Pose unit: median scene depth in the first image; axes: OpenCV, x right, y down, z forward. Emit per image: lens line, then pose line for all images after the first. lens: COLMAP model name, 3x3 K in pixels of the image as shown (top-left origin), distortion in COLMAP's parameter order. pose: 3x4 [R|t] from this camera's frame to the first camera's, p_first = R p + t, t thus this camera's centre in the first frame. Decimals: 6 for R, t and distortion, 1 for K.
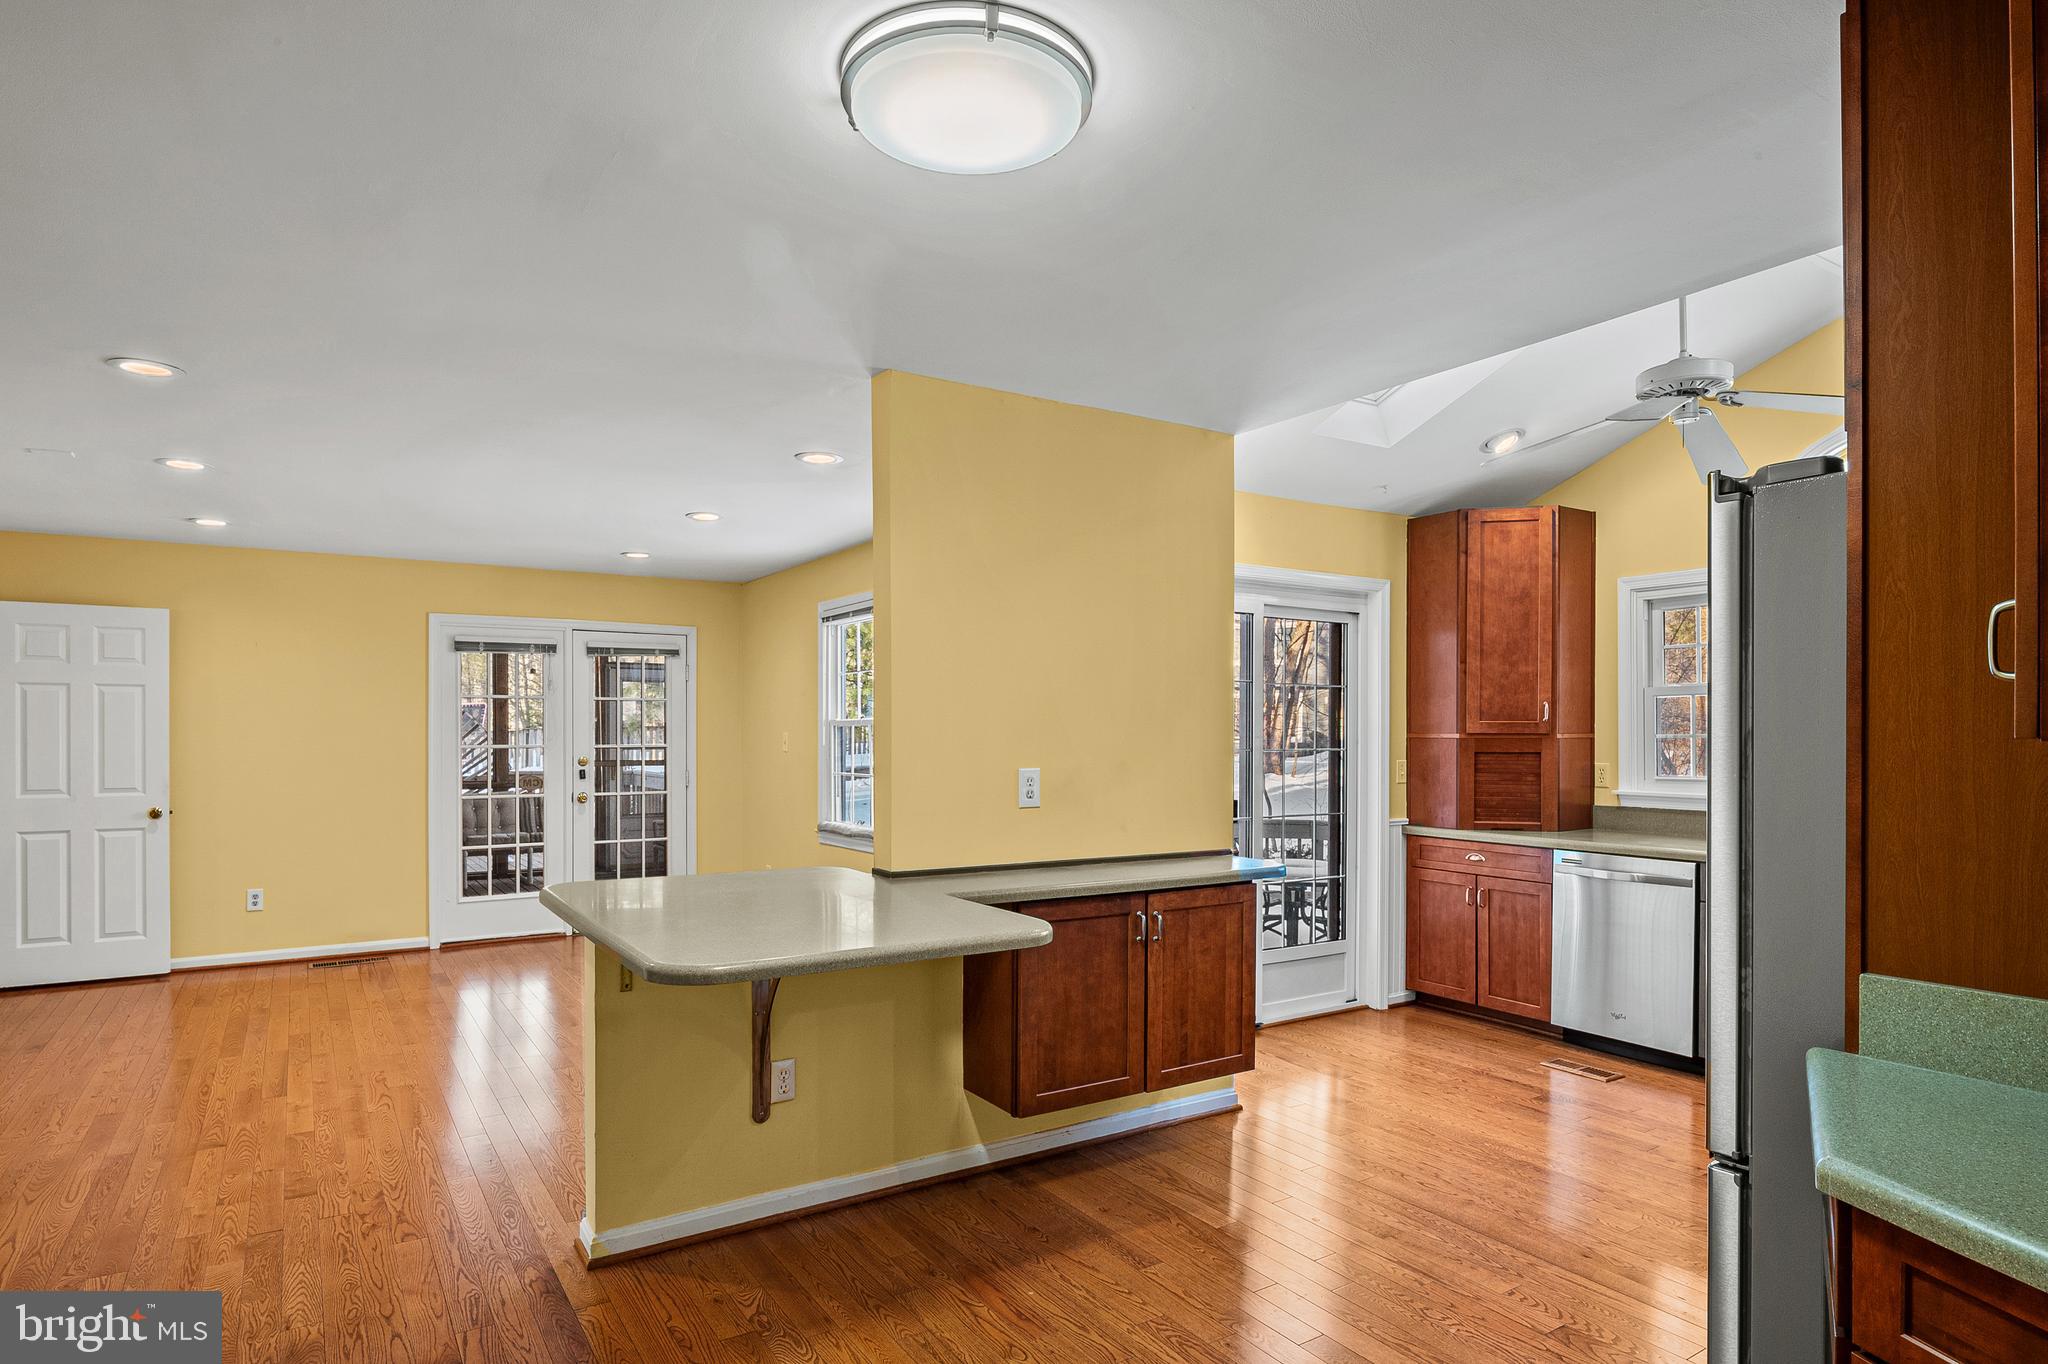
lens RADIAL K [[1130.8, 0, 1021.7], [0, 1130.8, 744.7], [0, 0, 1]] dist [-0.000167, -0.002762]
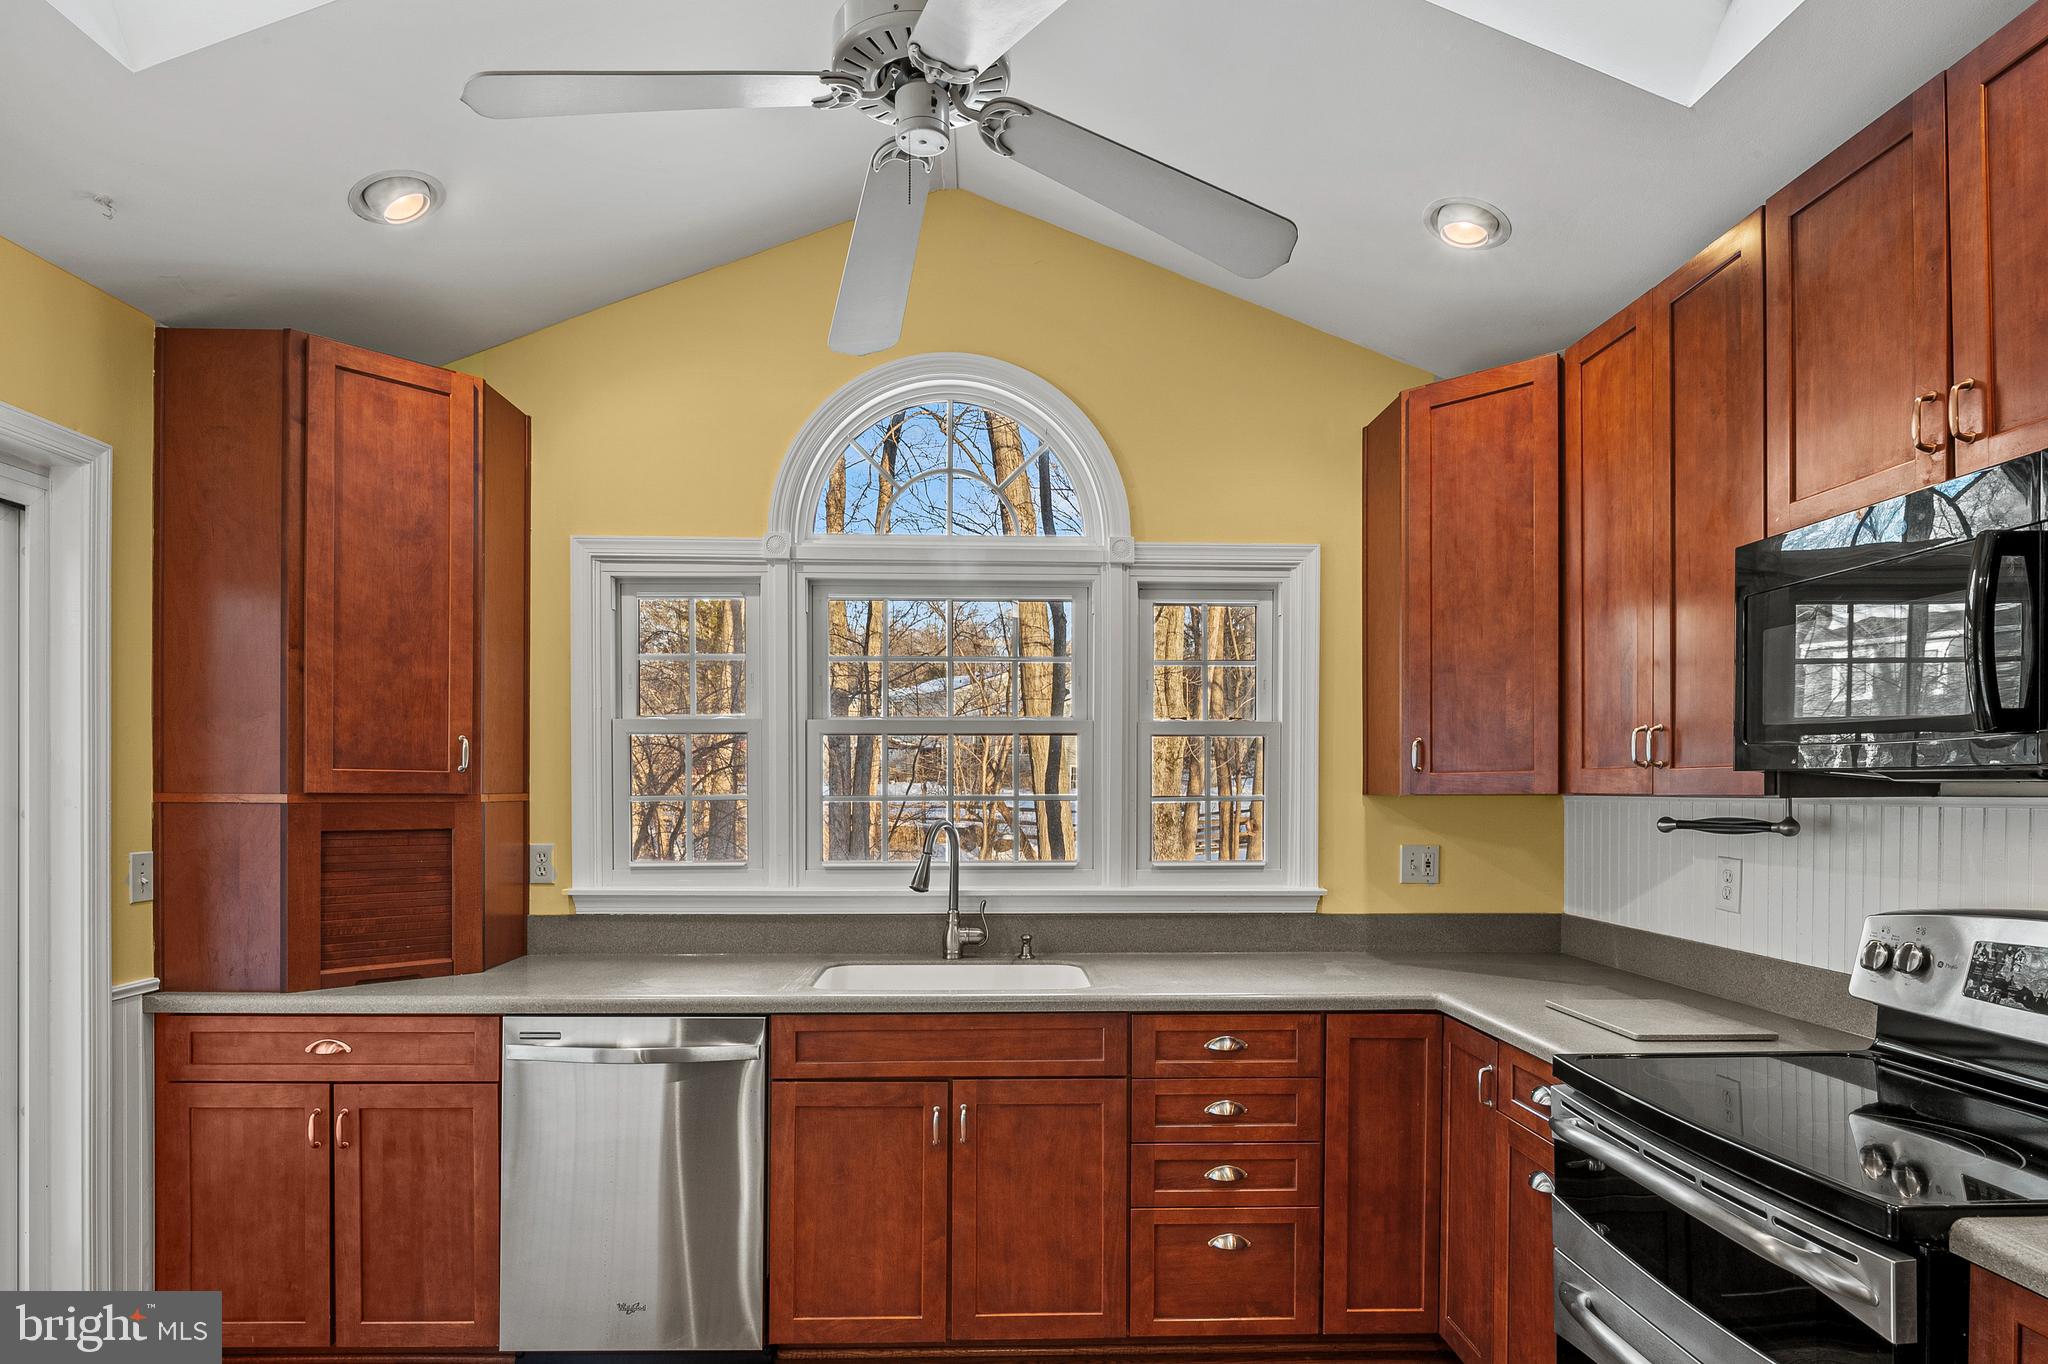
lens RADIAL K [[1123.8, 0, 1019.8], [0, 1123.8, 796.6], [0, 0, 1]] dist [0.000722, -0.011808]
pose [[0.506927, -0.002708, 0.861985, 0.135200], [0.004463, 0.999990, 0.000517, -0.007679], [-0.861978, 0.003585, 0.506934, 0.496380]]
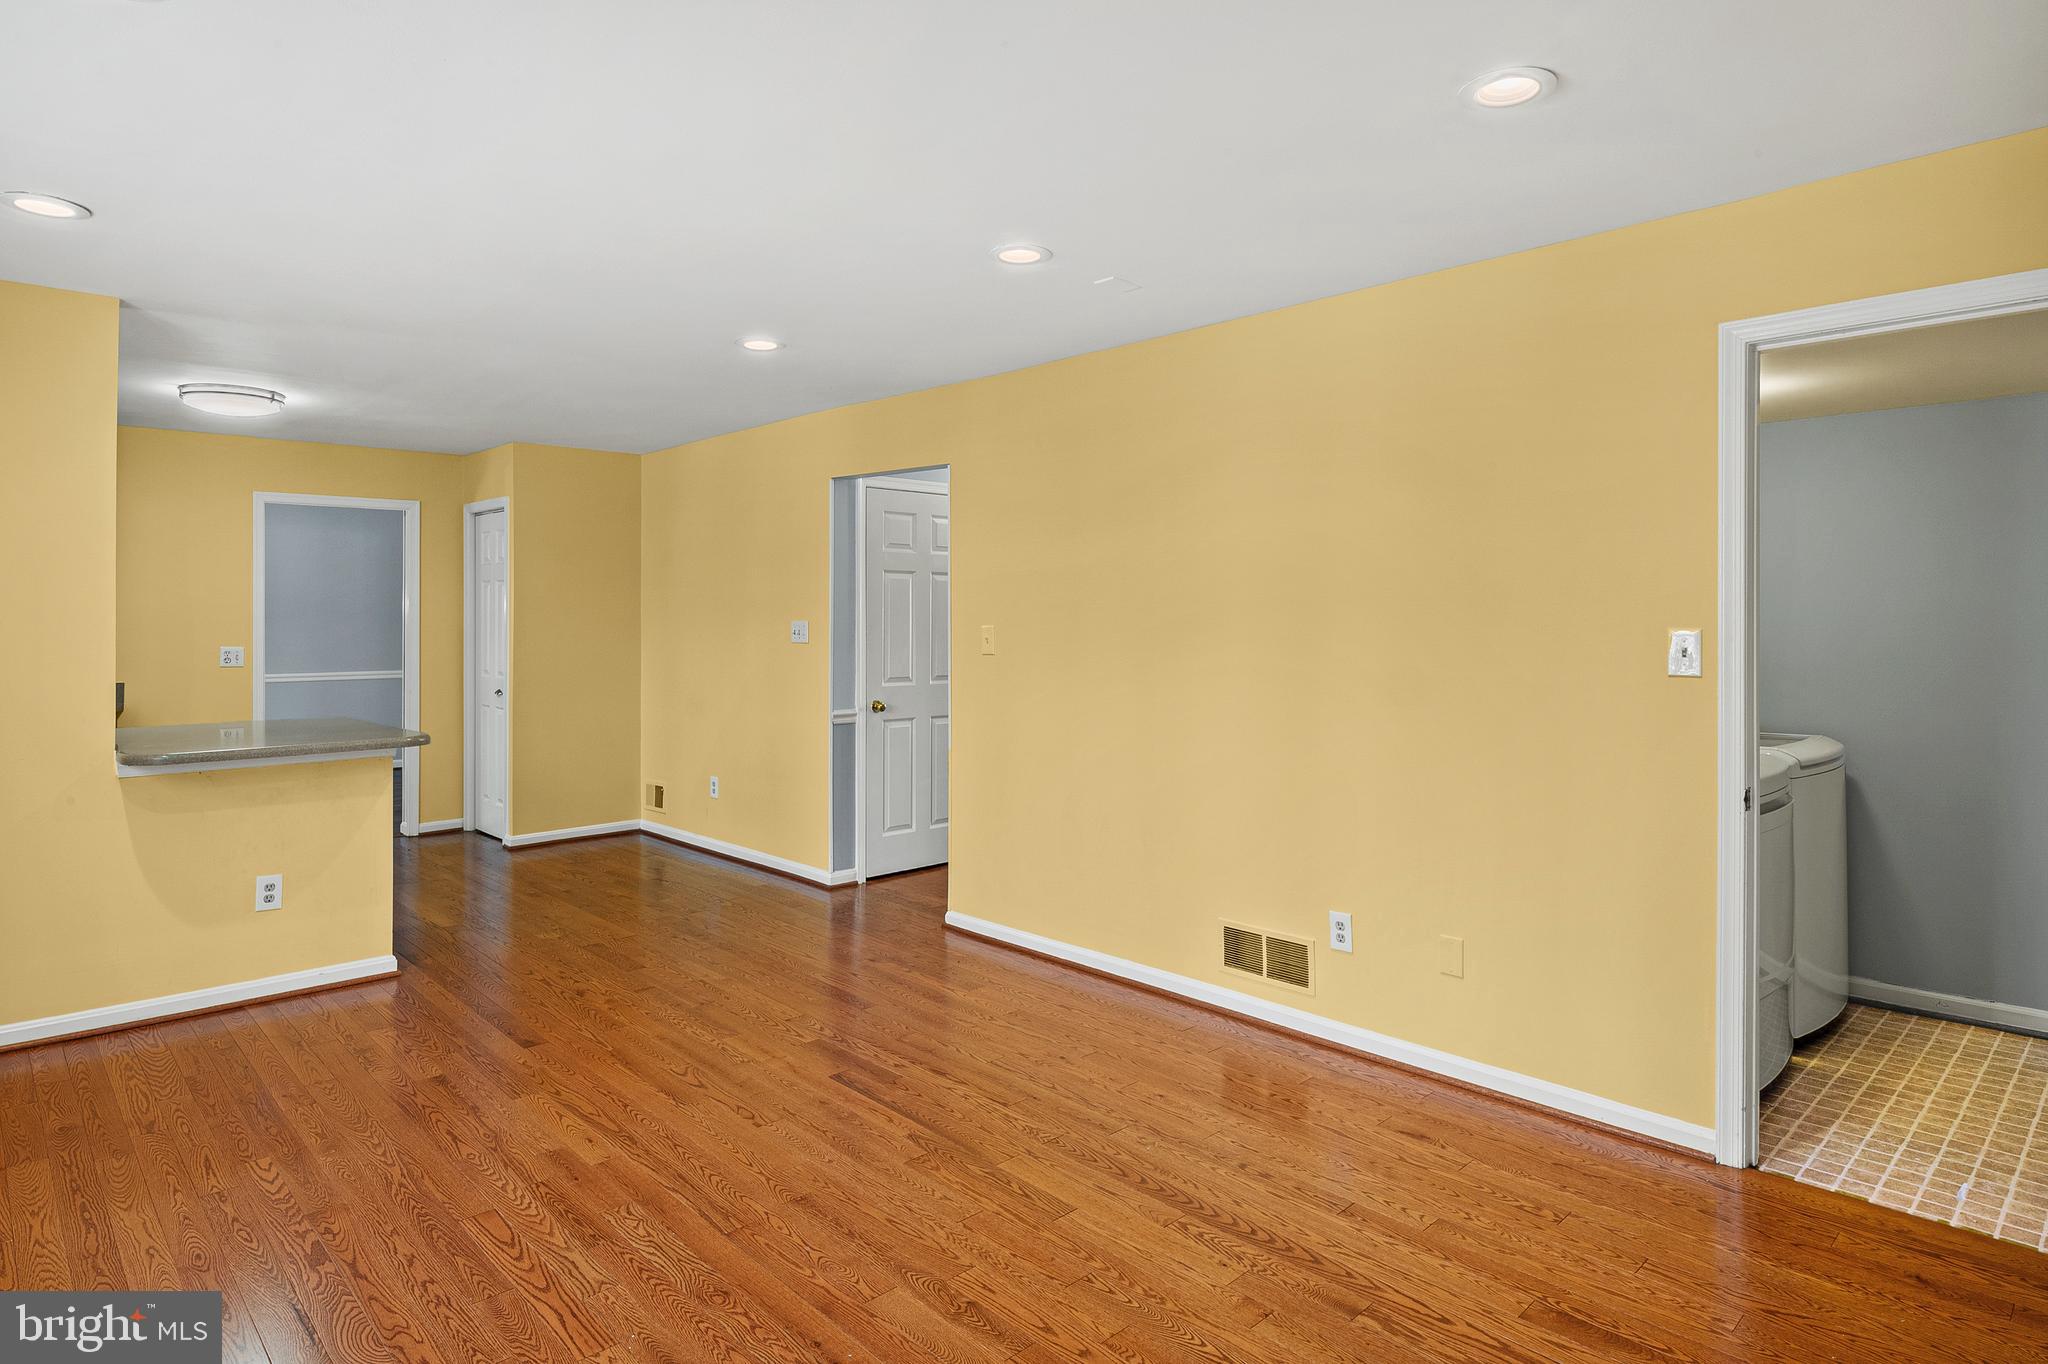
lens RADIAL K [[1127.7, 0, 1018.6], [0, 1127.7, 623.3], [0, 0, 1]] dist [0.001085, -0.008336]
pose [[-0.982948, -0.000643, -0.183882, -0.514075], [-0.002806, 0.999930, 0.011500, -0.014673], [0.183862, 0.011820, -0.982881, 1.457154]]
